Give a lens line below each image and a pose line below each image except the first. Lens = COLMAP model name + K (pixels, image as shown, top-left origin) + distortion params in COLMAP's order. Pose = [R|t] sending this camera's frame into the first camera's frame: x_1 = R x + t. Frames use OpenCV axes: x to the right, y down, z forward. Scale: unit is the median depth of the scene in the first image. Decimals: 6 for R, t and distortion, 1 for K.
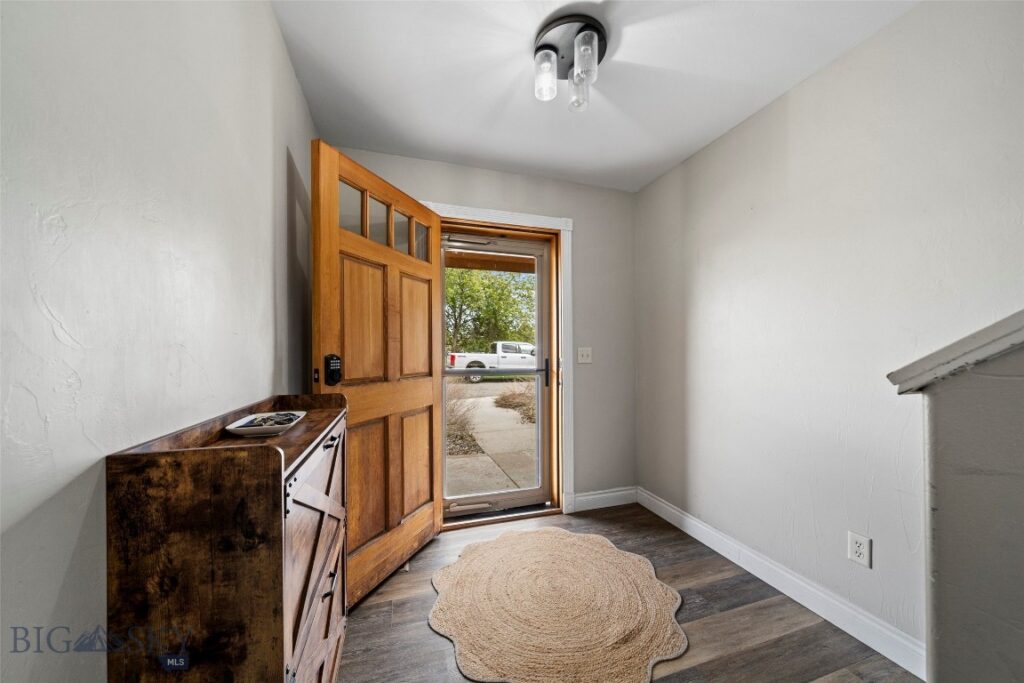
lens RADIAL K [[349.5, 0, 505.0], [0, 349.5, 349.2], [0, 0, 1]] dist [-0.008399, -0.000114]
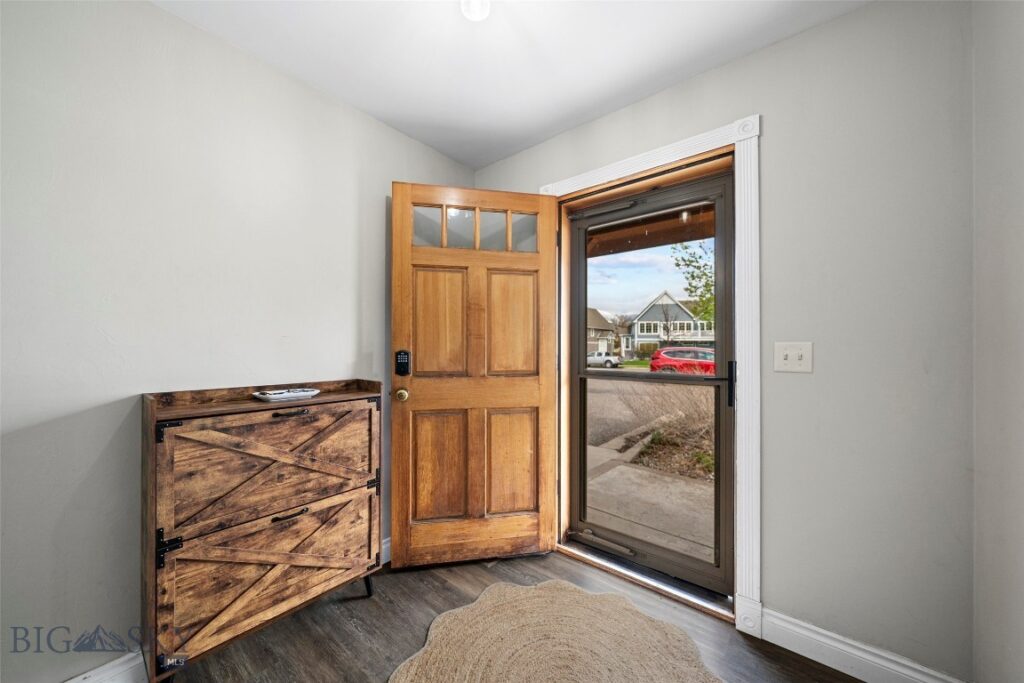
lens RADIAL K [[349.5, 0, 508.0], [0, 349.5, 347.3], [0, 0, 1]] dist [-0.008399, -0.000114]
pose [[0.560189, -0.003439, -0.828358, 0.598239], [-0.000109, 0.999991, -0.004225, 0.007861], [0.828365, 0.002457, 0.560183, 0.497084]]
